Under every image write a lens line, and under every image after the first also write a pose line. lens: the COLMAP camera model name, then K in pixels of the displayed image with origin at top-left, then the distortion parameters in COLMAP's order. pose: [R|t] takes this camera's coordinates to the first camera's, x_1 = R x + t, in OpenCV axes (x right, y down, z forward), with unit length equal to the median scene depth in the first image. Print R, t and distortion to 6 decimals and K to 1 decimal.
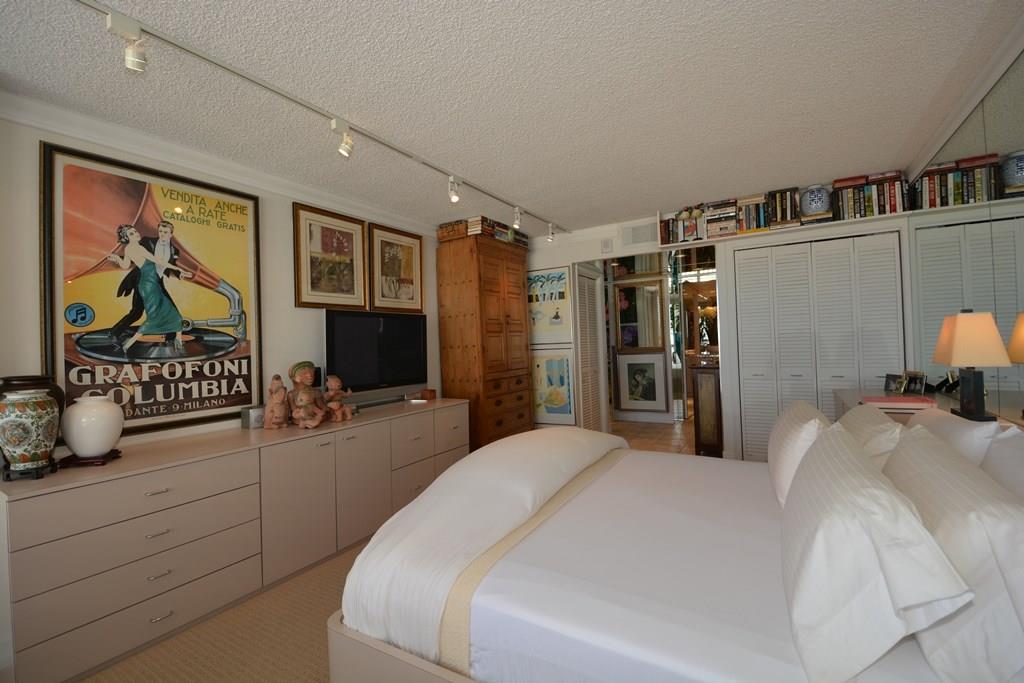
lens RADIAL K [[449.1, 0, 514.5], [0, 449.1, 338.6], [0, 0, 1]] dist [0.008127, -0.017551]
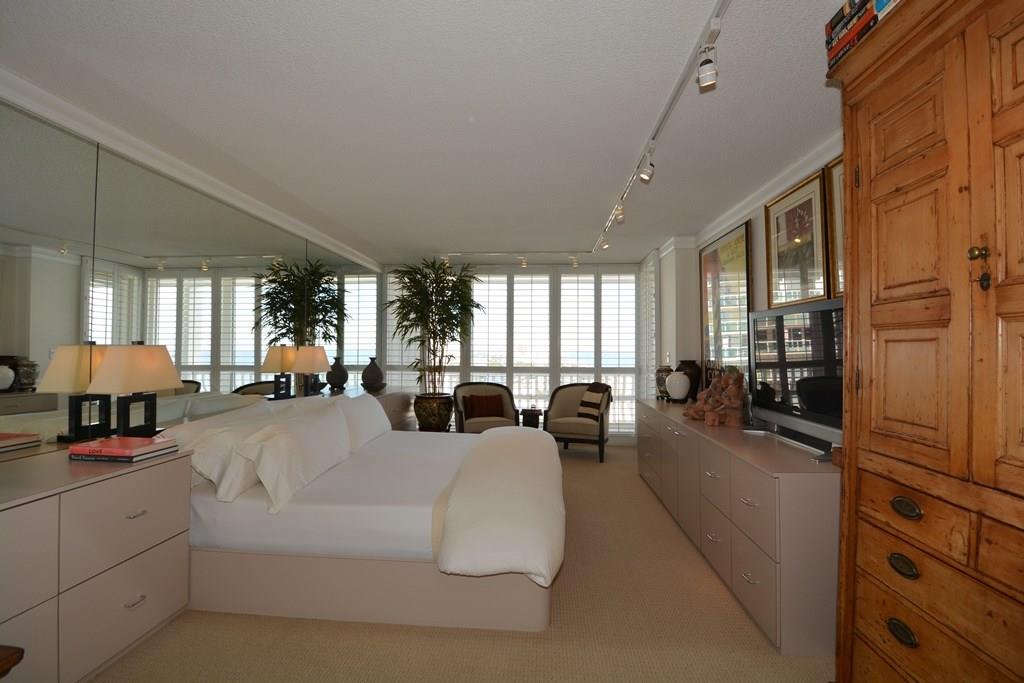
lens RADIAL K [[449.1, 0, 514.5], [0, 449.1, 338.6], [0, 0, 1]] dist [0.008127, -0.017551]
pose [[-0.892040, 0.025347, -0.451245, 0.422452], [0.035638, 0.999262, -0.014322, -0.015086], [0.450549, -0.028858, -0.892285, 1.510330]]
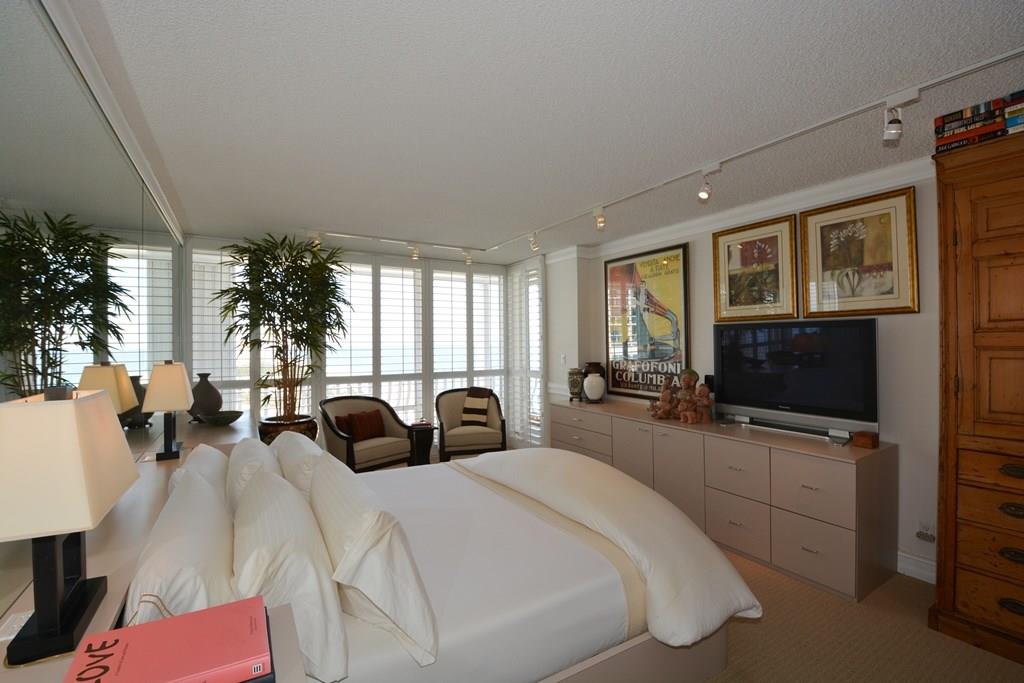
lens RADIAL K [[449.1, 0, 514.5], [0, 449.1, 338.6], [0, 0, 1]] dist [0.008127, -0.017551]
pose [[-0.470482, 0.036564, -0.881652, 0.743263], [0.036408, 0.999095, 0.022006, -0.068328], [0.881658, -0.021746, -0.471388, 1.014189]]
